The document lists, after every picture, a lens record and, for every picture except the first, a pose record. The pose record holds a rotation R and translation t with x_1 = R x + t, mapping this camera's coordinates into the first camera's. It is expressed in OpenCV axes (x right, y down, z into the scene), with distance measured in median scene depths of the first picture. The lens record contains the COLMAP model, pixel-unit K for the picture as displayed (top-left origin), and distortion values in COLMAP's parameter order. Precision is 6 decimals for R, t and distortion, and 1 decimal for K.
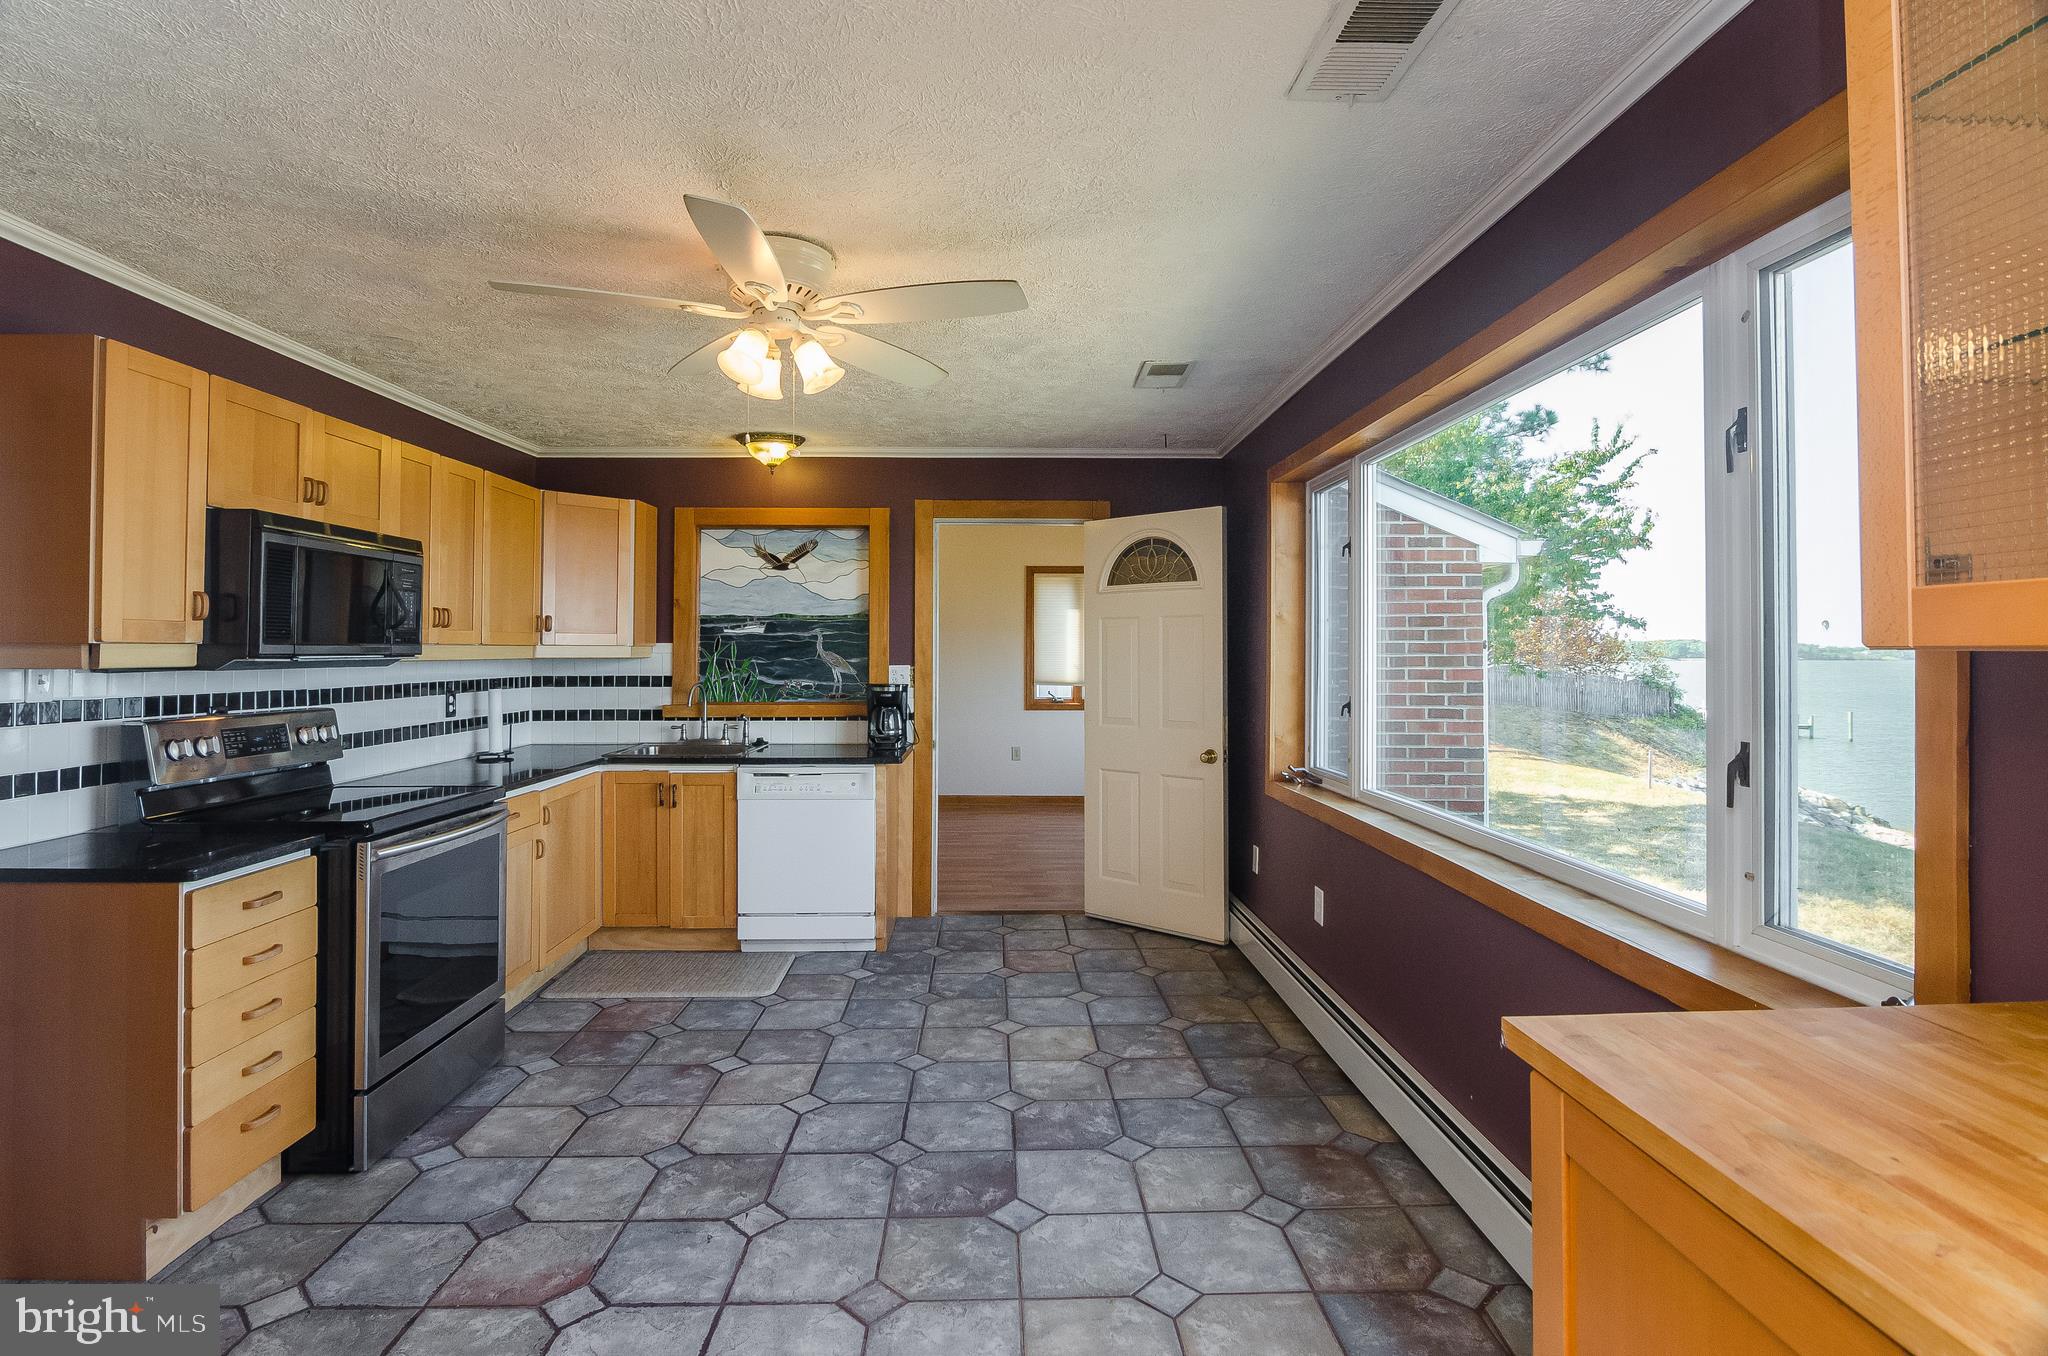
lens RADIAL K [[1003.3, 0, 1018.1], [0, 1003.3, 659.2], [0, 0, 1]] dist [0.001615, 0.000118]
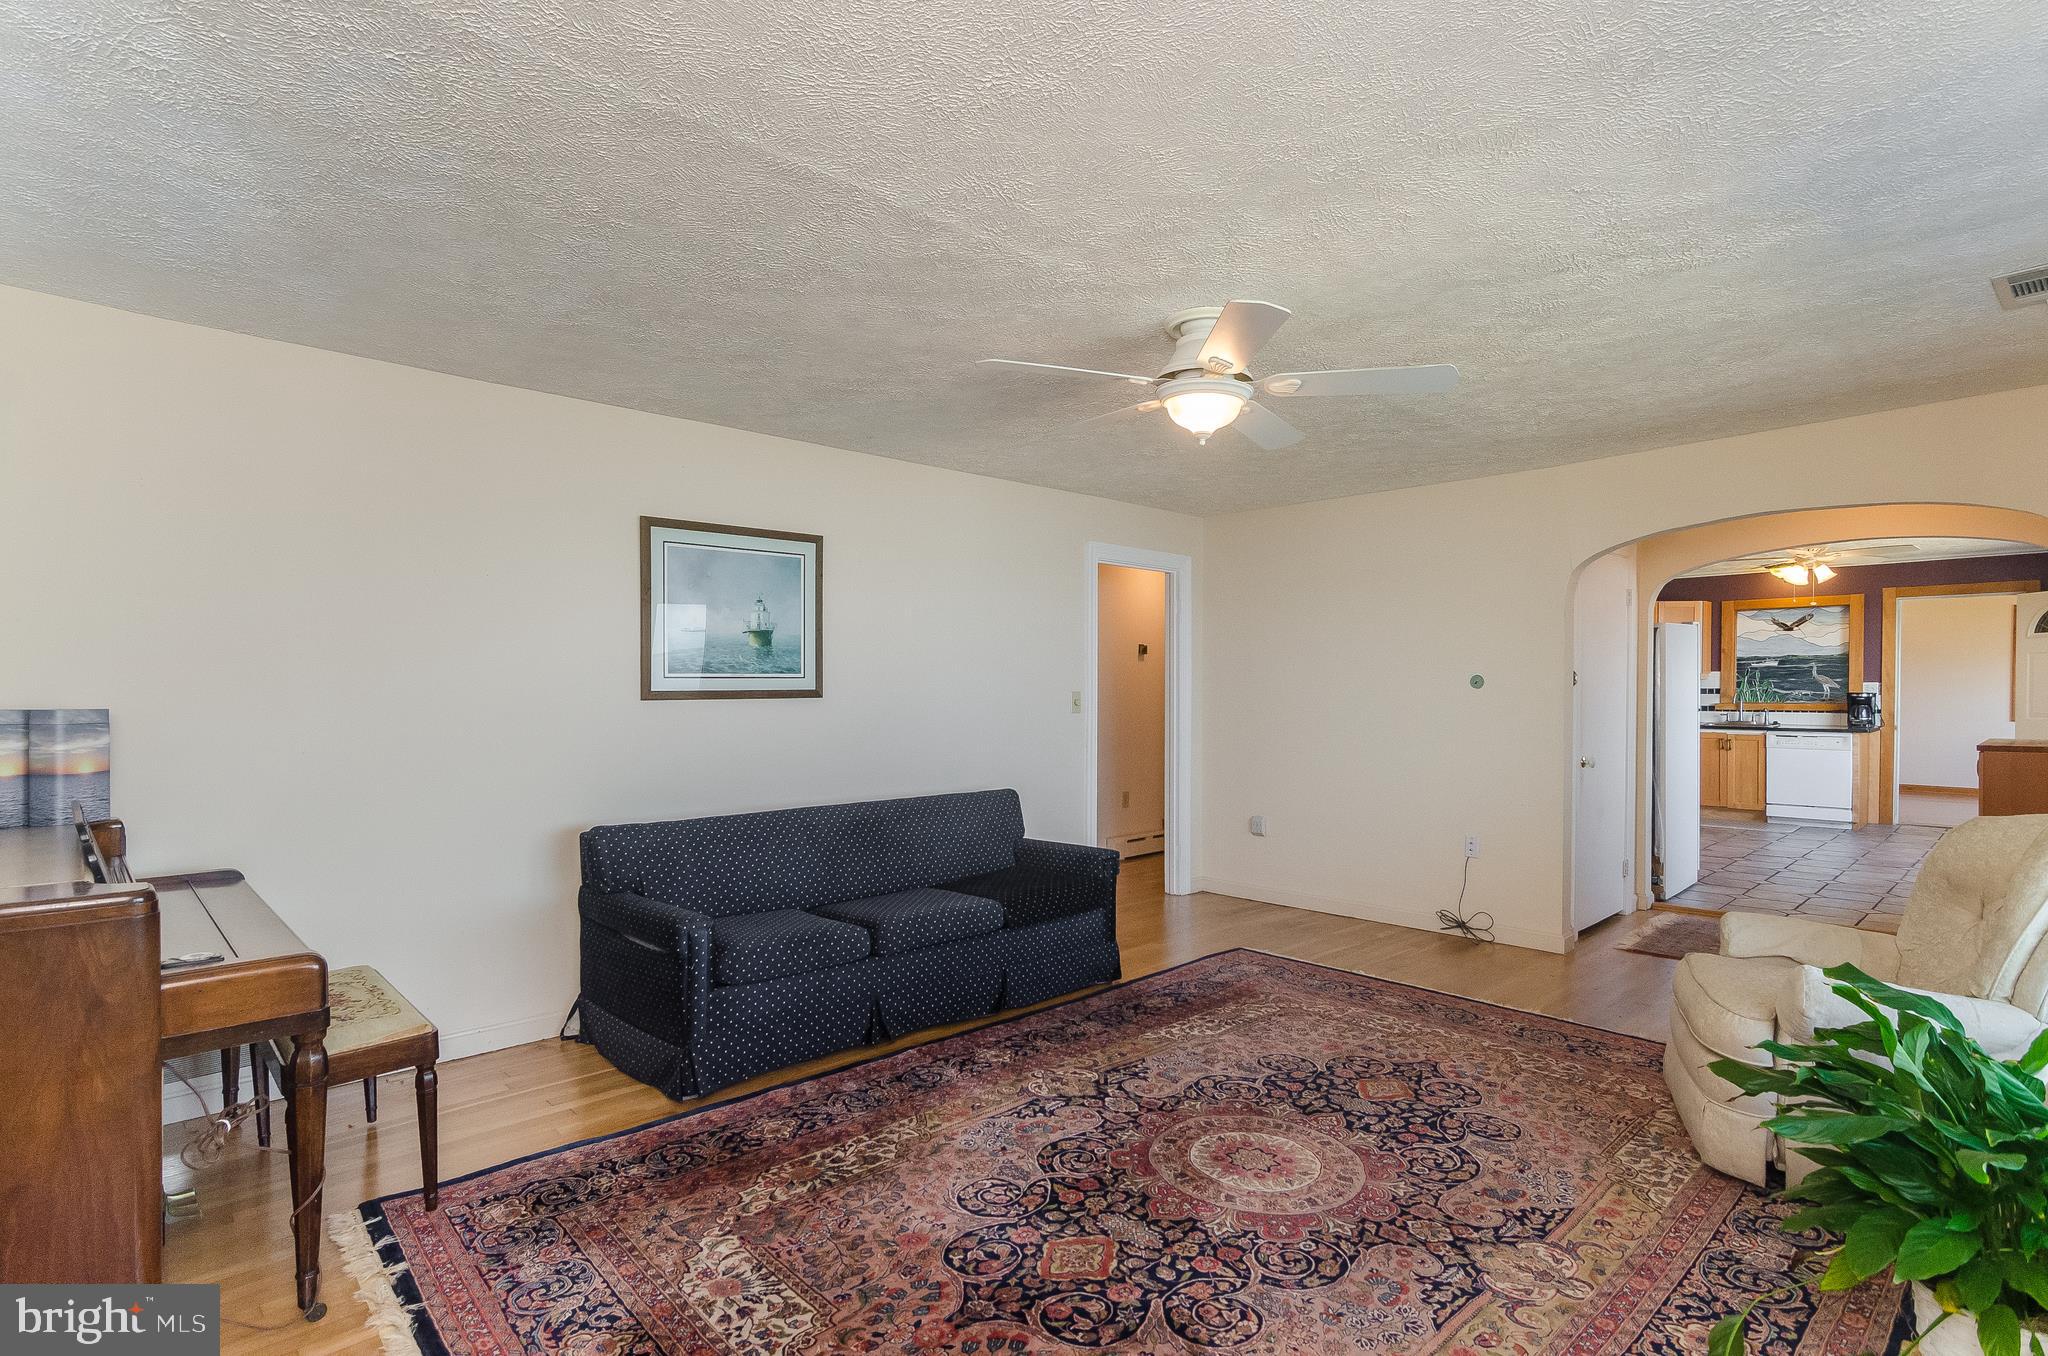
lens RADIAL K [[993.4, 0, 1008.1], [0, 993.4, 693.7], [0, 0, 1]] dist [-0.006822, -0.006947]
pose [[0.649193, 0.005150, -0.760606, 0.349743], [0.000521, 0.999974, 0.007215, 0.020025], [0.760623, -0.005080, 0.649174, -2.097196]]
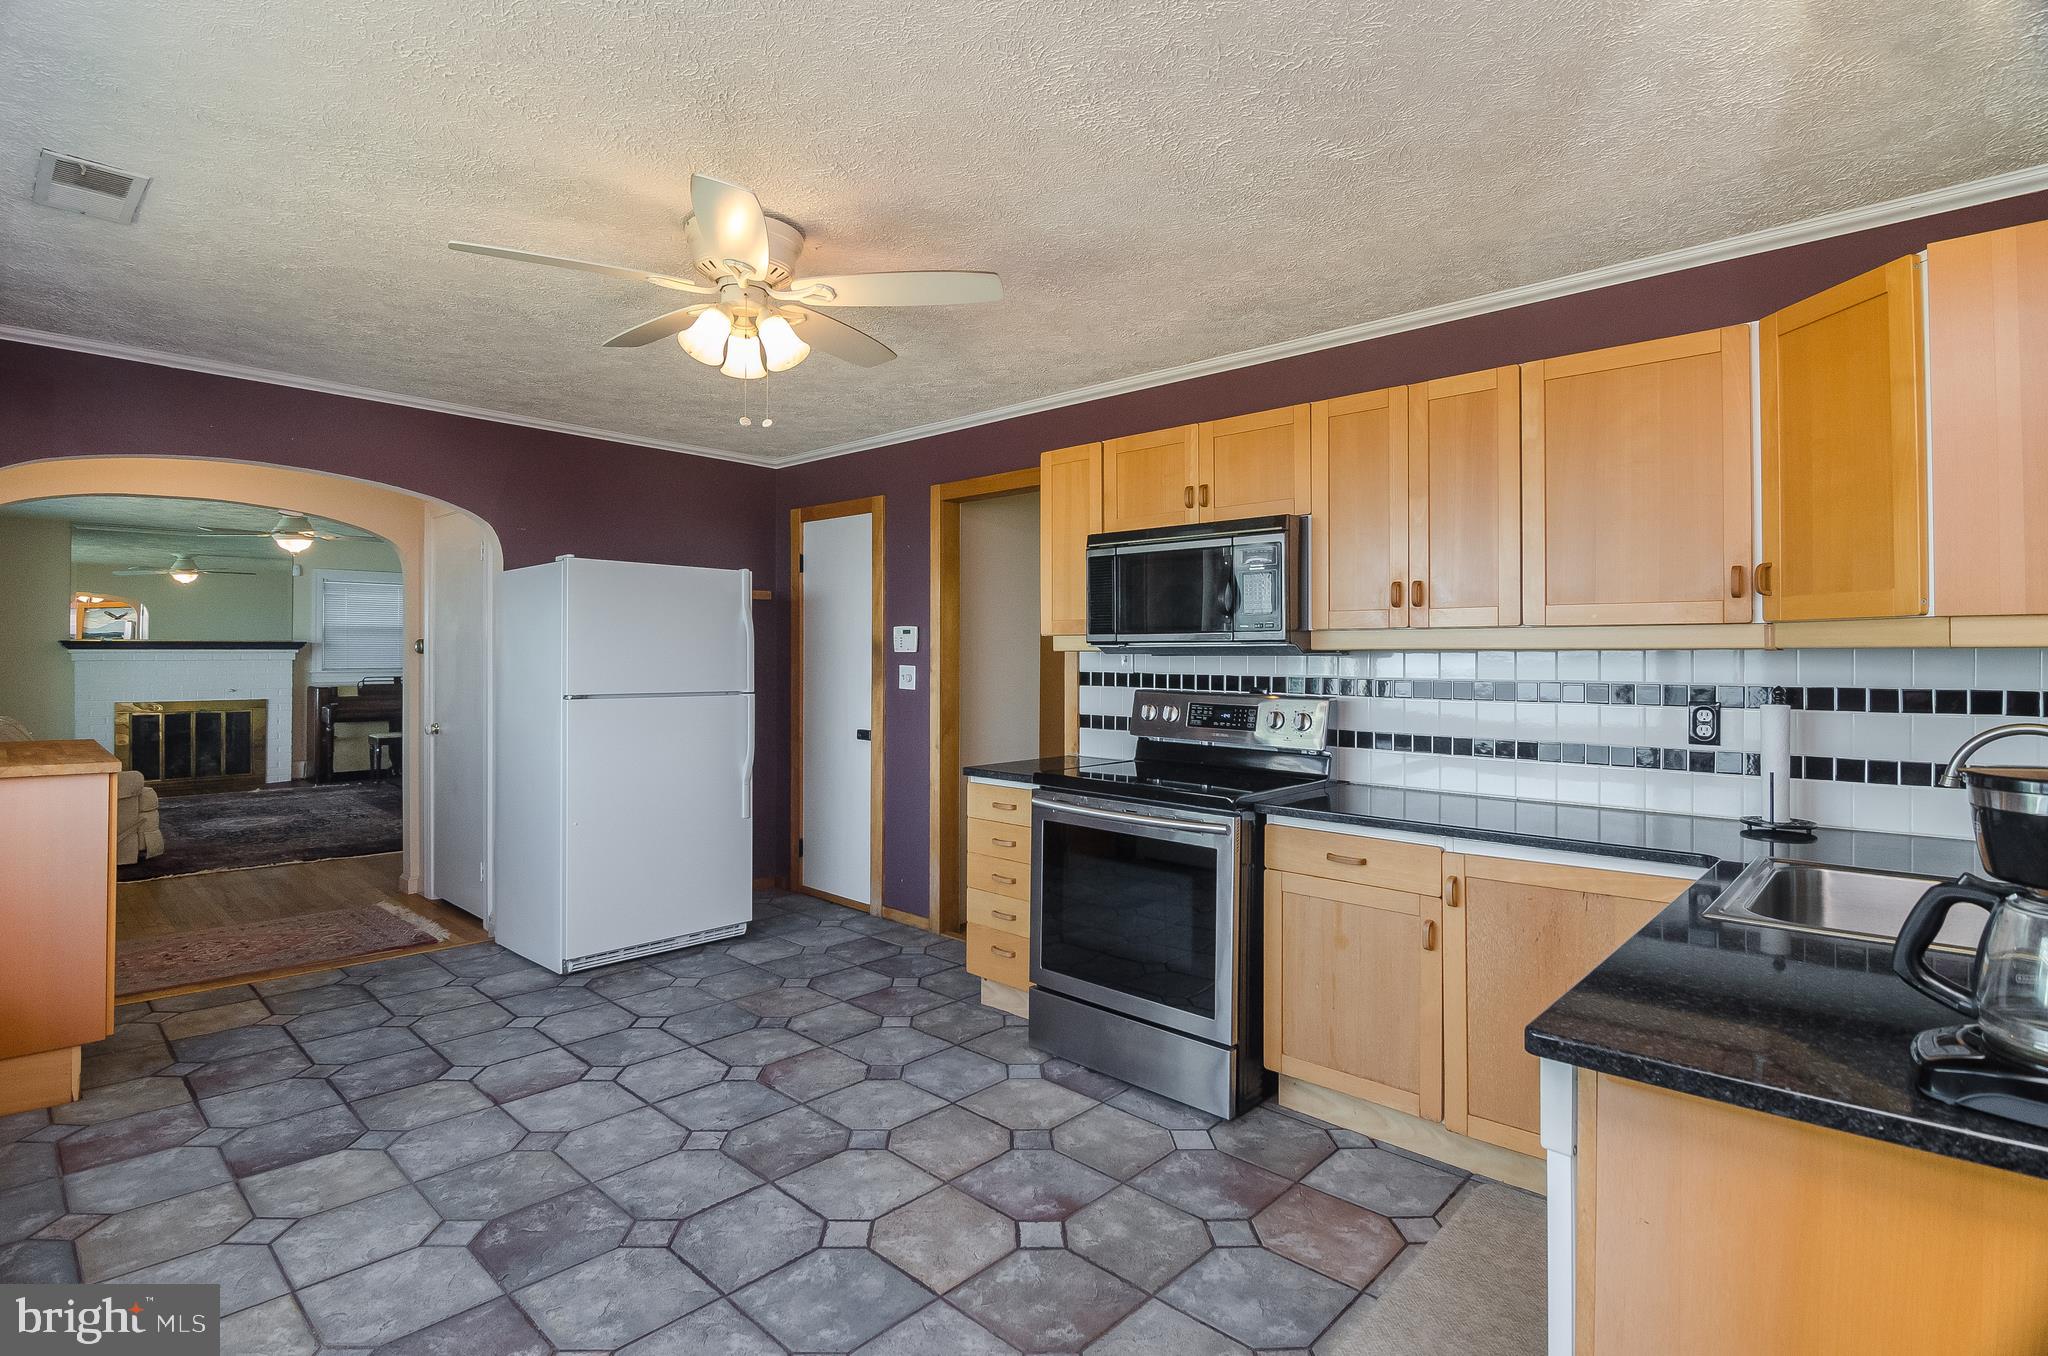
lens RADIAL K [[993.4, 0, 1000.7], [0, 993.4, 647.5], [0, 0, 1]] dist [-0.006822, -0.006947]
pose [[-0.708432, -0.006205, -0.705752, 0.213990], [-0.007316, 0.999972, -0.001448, 0.003502], [0.705741, 0.004137, -0.708458, 1.475469]]
